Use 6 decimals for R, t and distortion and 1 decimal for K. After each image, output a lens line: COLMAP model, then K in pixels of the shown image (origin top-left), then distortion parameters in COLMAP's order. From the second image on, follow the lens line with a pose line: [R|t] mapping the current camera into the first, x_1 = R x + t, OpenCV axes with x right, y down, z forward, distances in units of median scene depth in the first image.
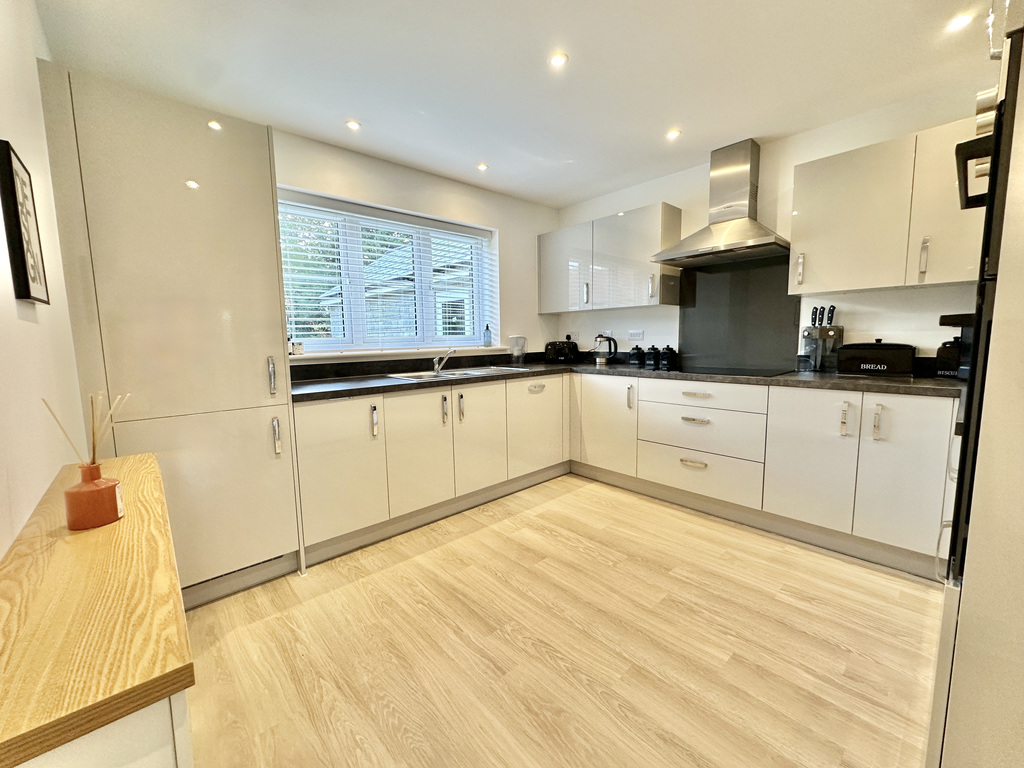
lens RADIAL K [[420.0, 0, 515.4], [0, 420.0, 382.8], [0, 0, 1]] dist [-0.004507, -0.000148]
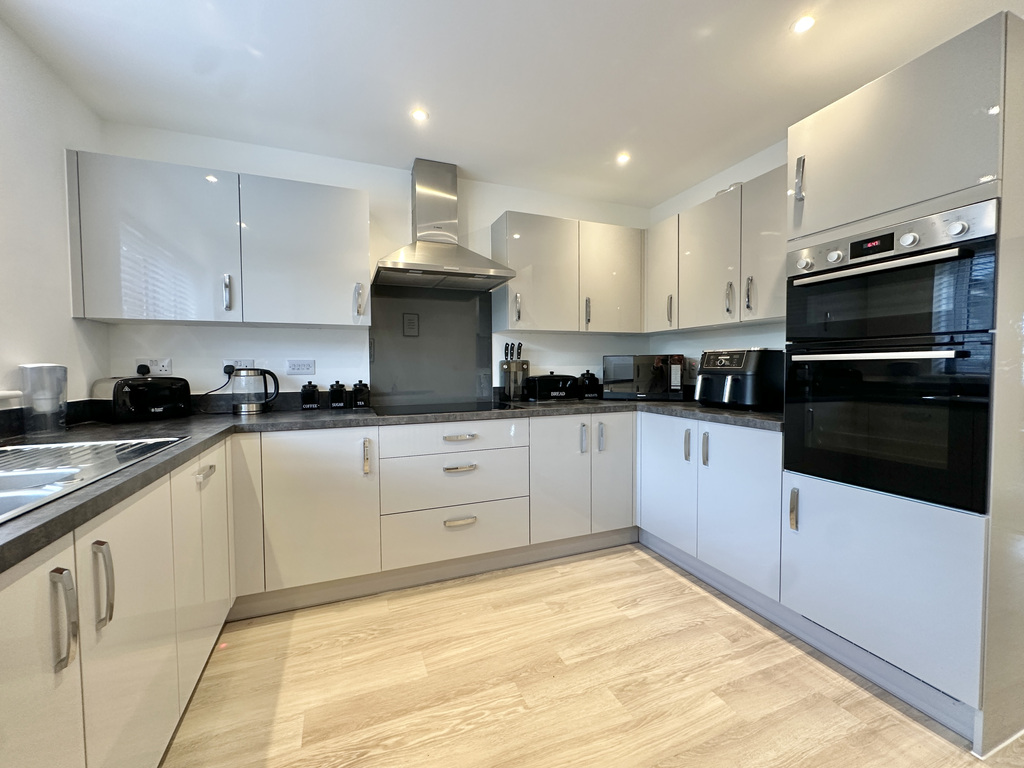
lens RADIAL K [[420.0, 0, 515.4], [0, 420.0, 382.8], [0, 0, 1]] dist [-0.004507, -0.000148]
pose [[0.346468, -0.020012, 0.937848, -0.307097], [0.103091, 0.994529, -0.016864, -0.053999], [-0.932380, 0.102527, 0.346635, 0.589748]]
